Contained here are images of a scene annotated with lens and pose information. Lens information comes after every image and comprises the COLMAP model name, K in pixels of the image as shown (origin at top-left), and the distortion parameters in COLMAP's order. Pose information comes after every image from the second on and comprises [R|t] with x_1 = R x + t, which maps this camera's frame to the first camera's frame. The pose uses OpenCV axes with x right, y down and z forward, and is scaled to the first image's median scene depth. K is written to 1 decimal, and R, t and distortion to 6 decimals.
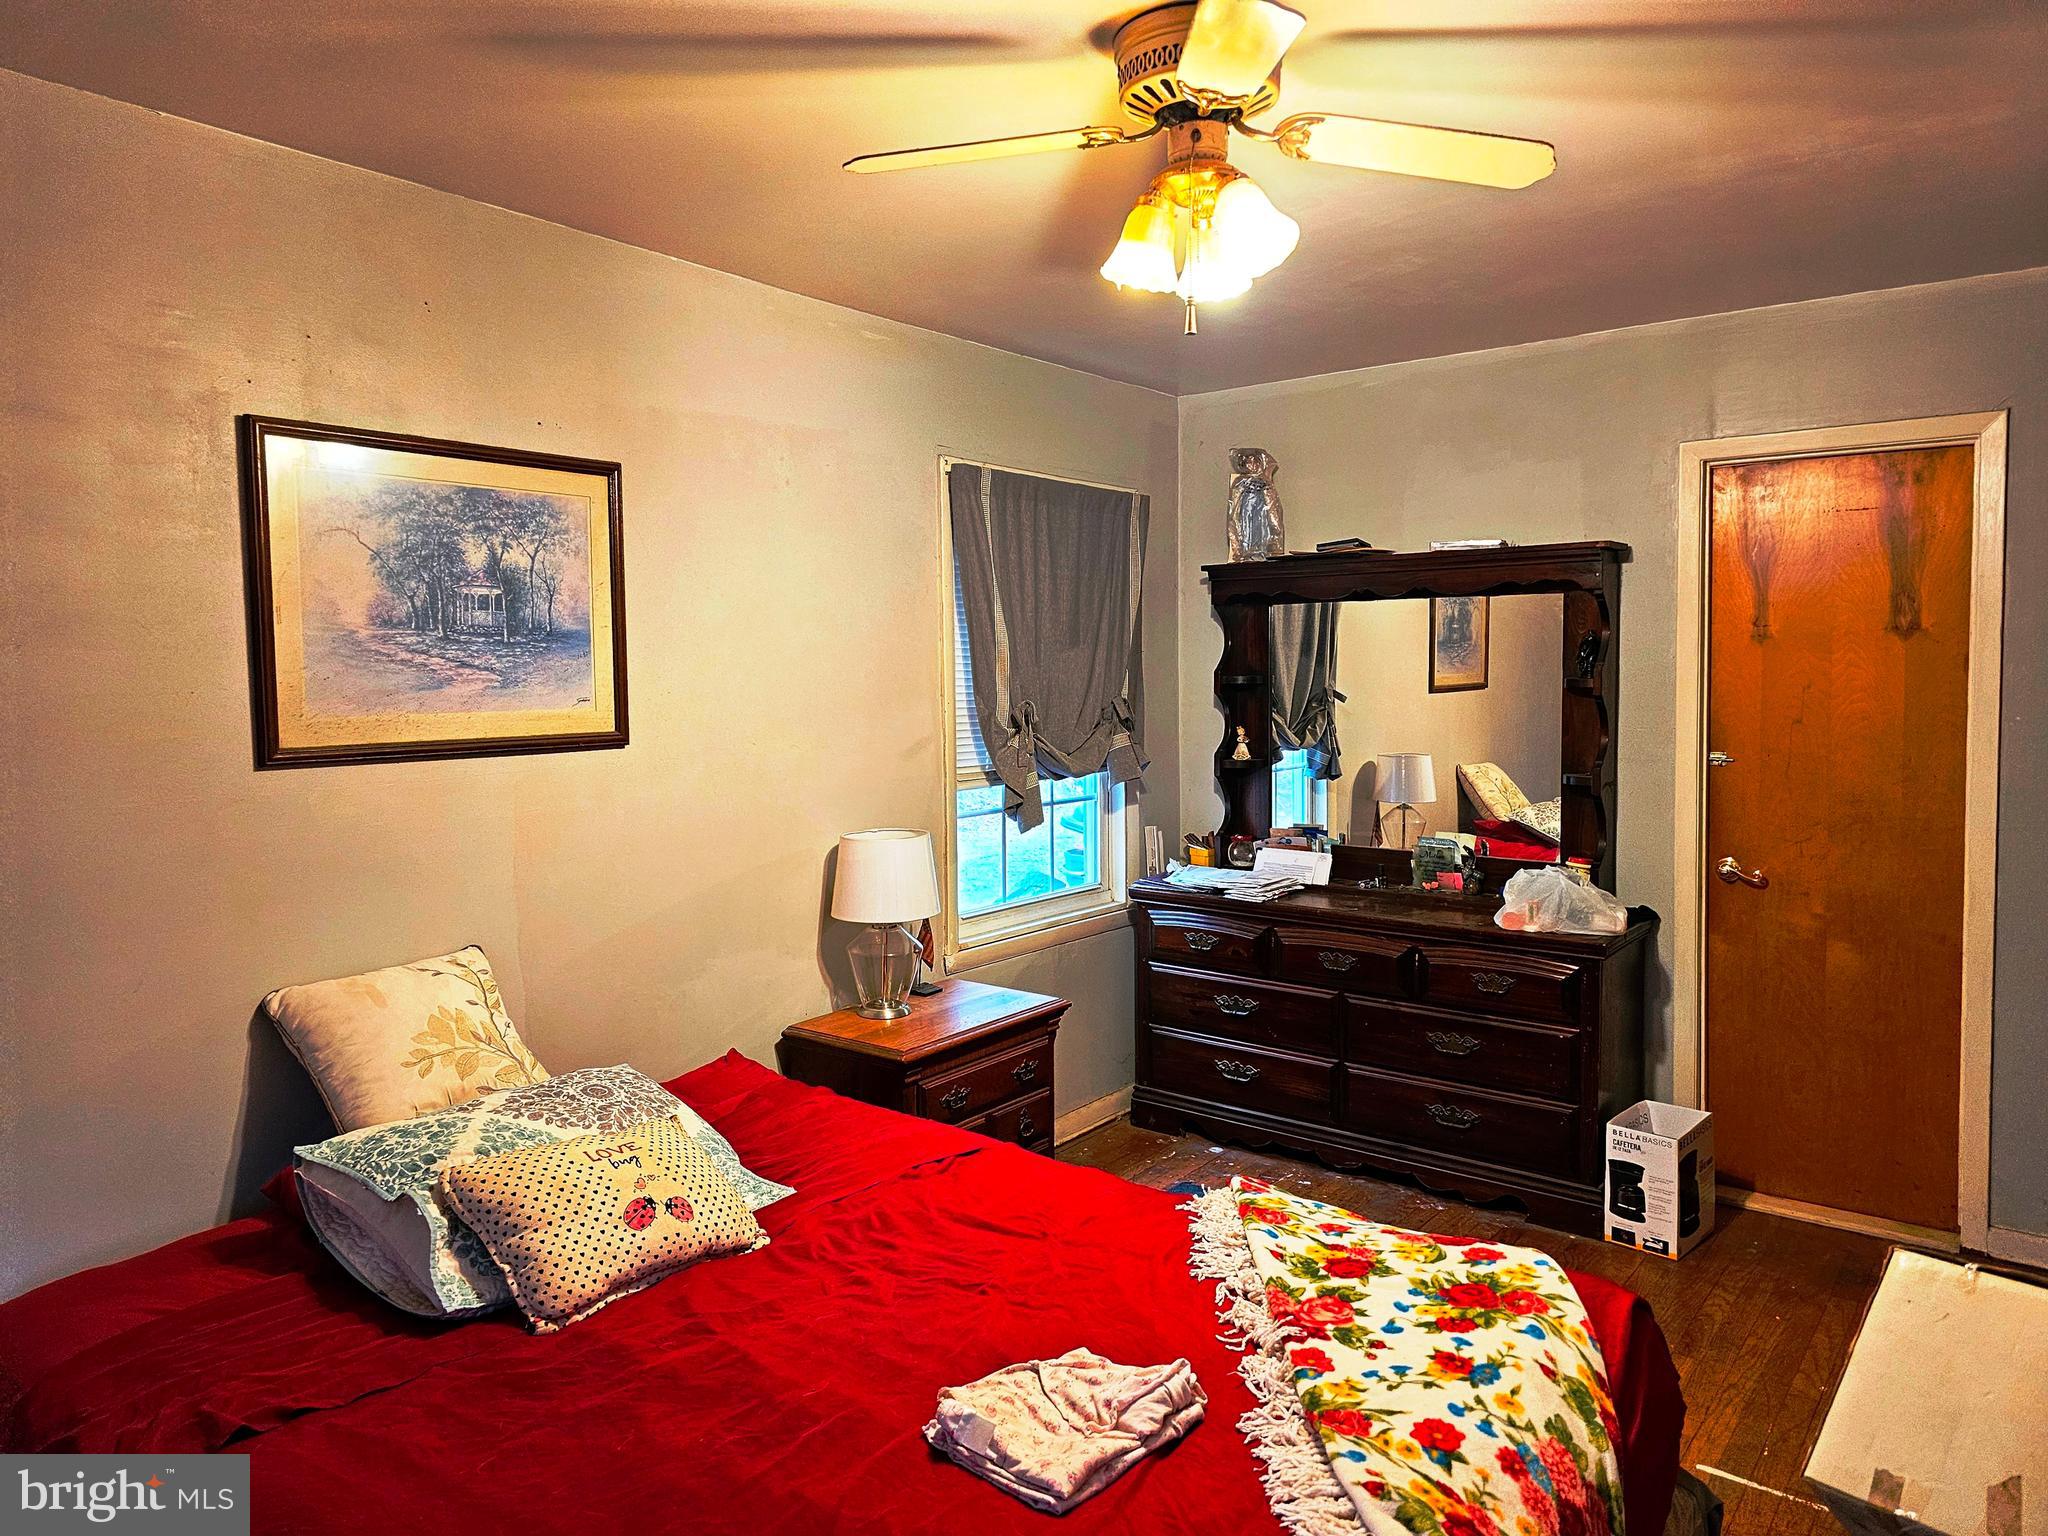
lens RADIAL K [[1366.5, 0, 1025.3], [0, 1366.5, 716.9], [0, 0, 1]] dist [0.003264, -0.000807]
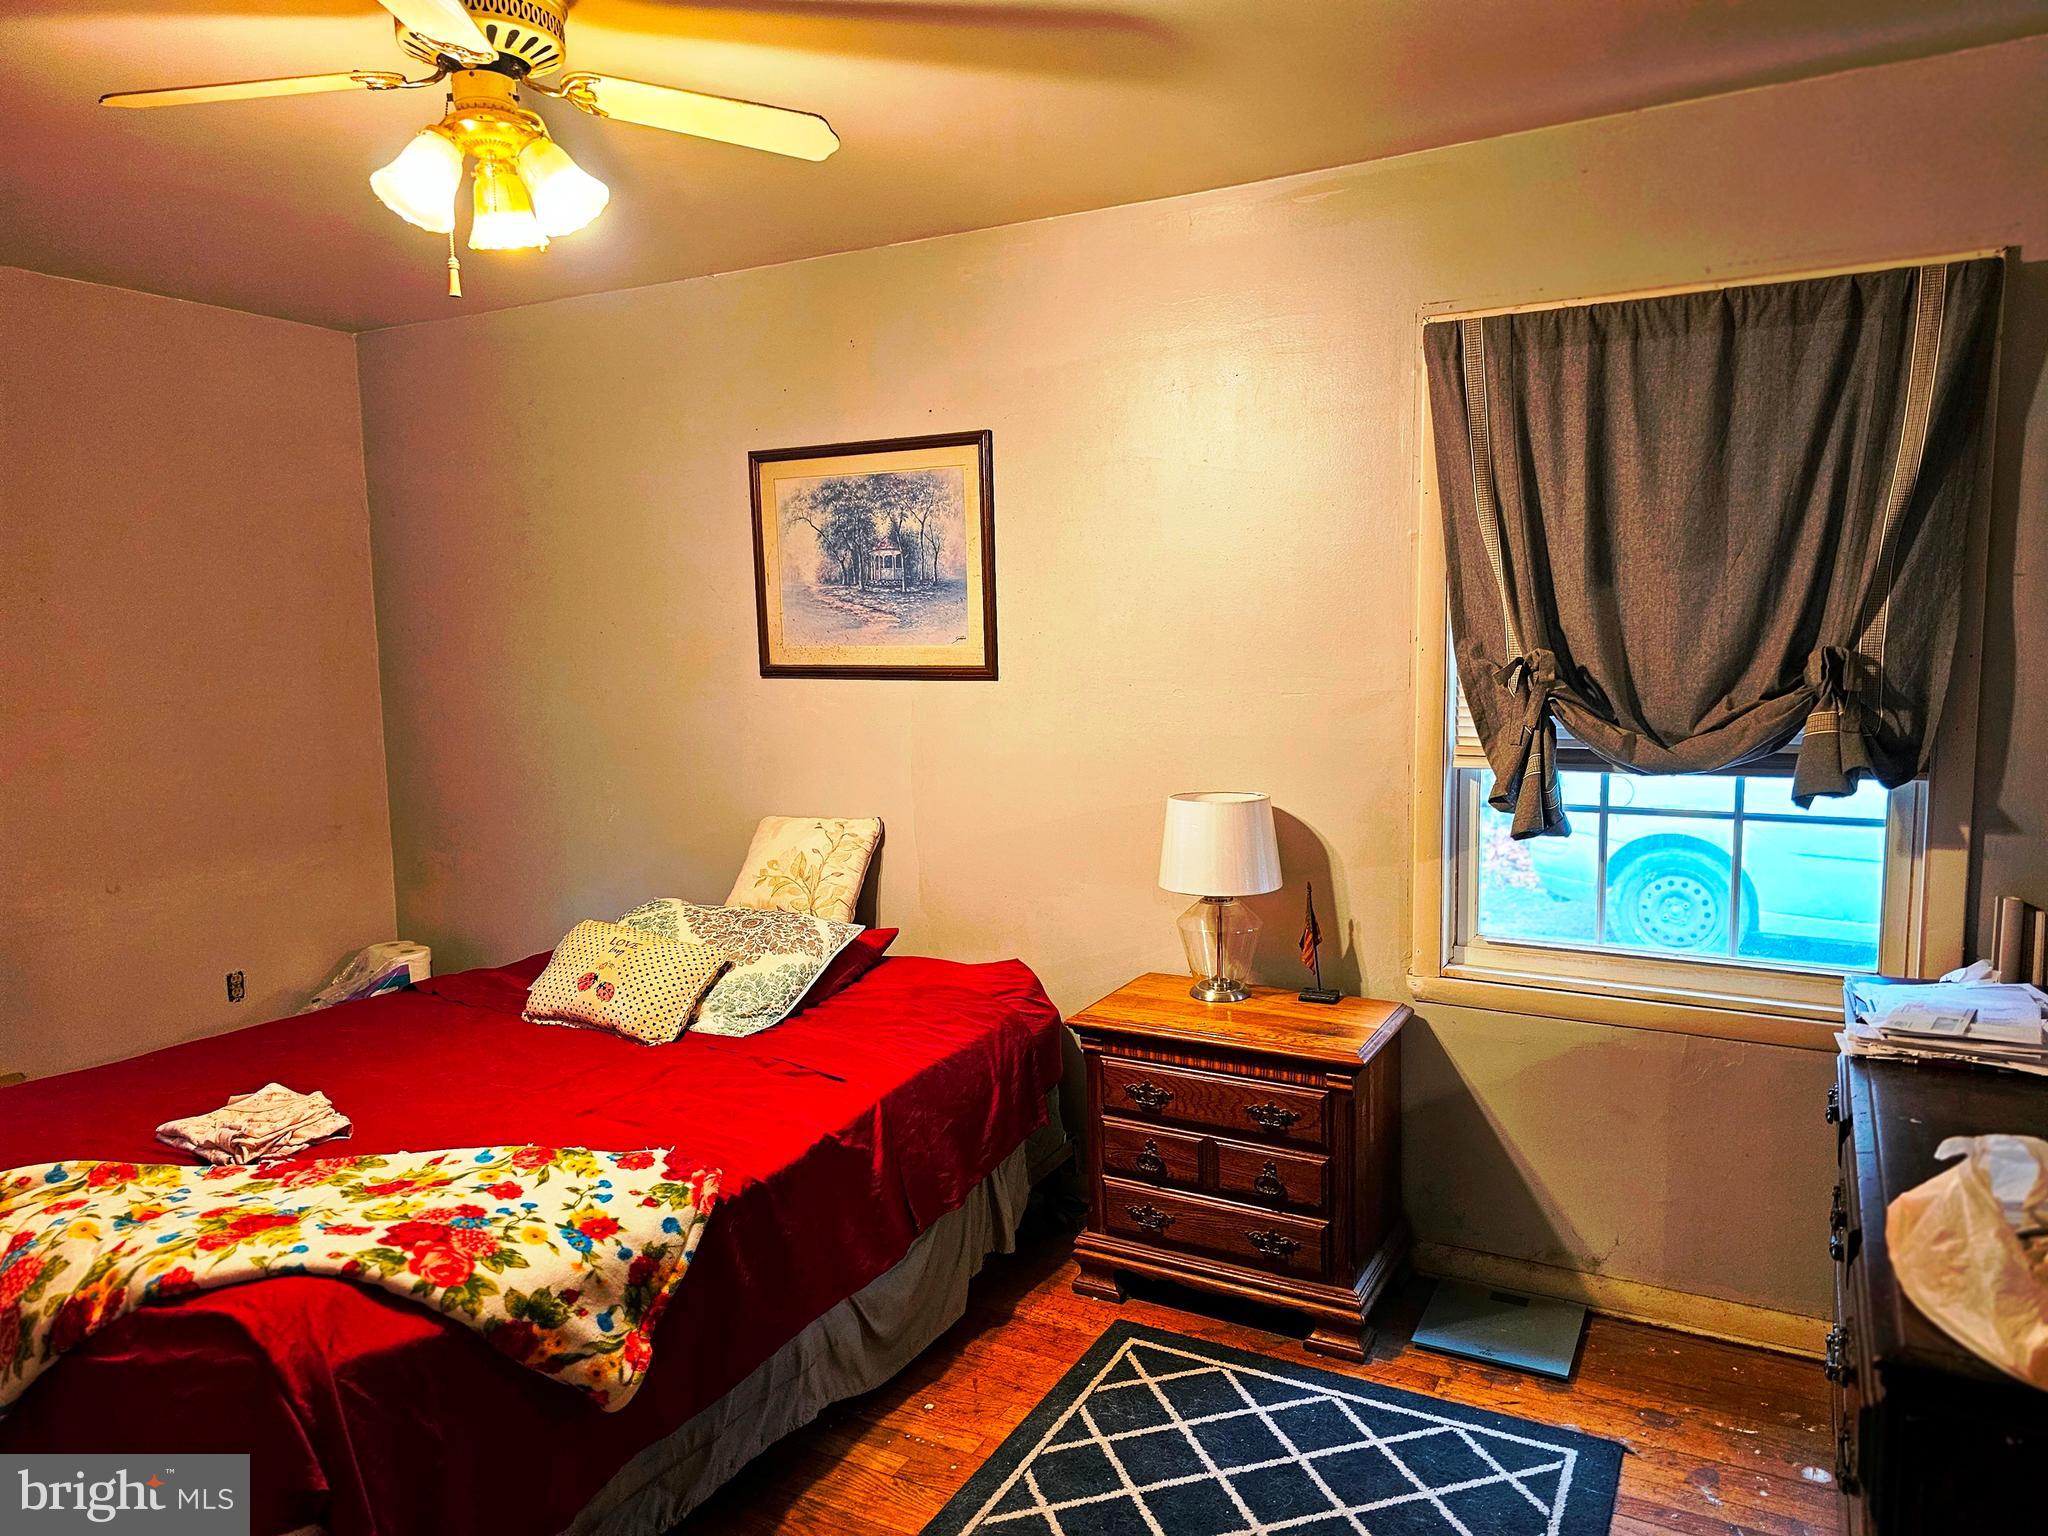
lens RADIAL K [[1358.8, 0, 1018.1], [0, 1358.8, 771.0], [0, 0, 1]] dist [0.067234, -0.058789]
pose [[0.168275, 0.121376, -0.978239, 0.922220], [-0.020751, 0.992607, 0.119590, -0.043057], [0.985522, 0.000175, 0.169549, 0.896440]]
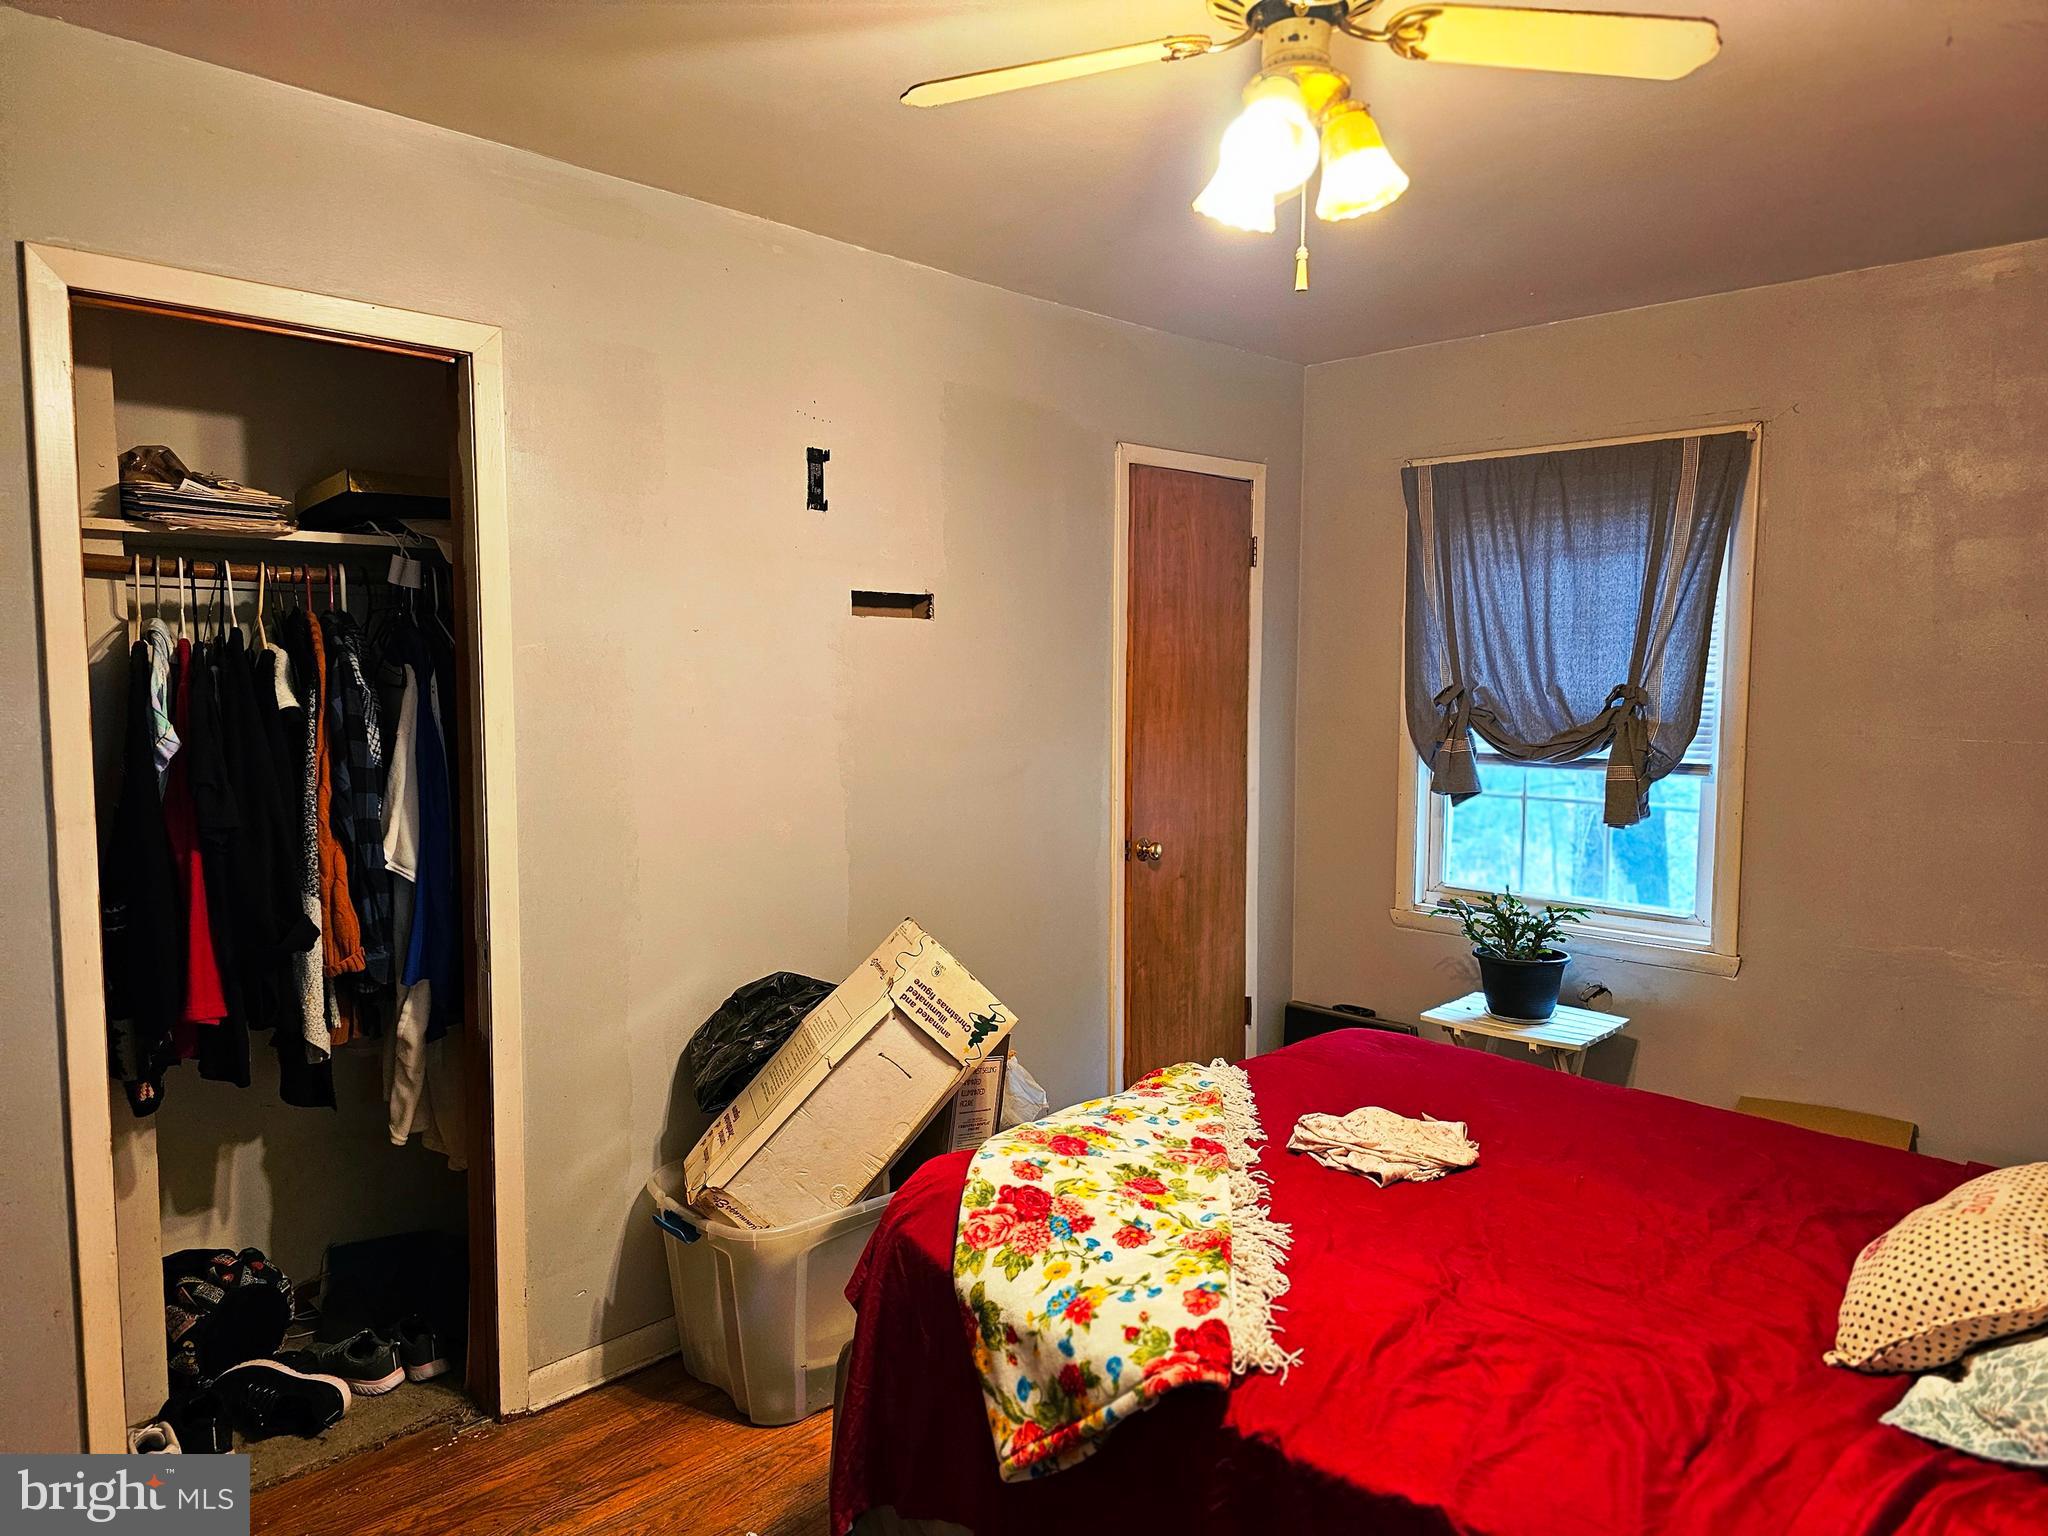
lens RADIAL K [[1358.8, 0, 1018.1], [0, 1358.8, 771.0], [0, 0, 1]] dist [0.067234, -0.058789]
pose [[-0.998271, 0.009385, 0.058026, 0.190630], [0.016301, 0.992653, 0.119893, -0.053097], [-0.056474, 0.120632, -0.991090, 1.435568]]
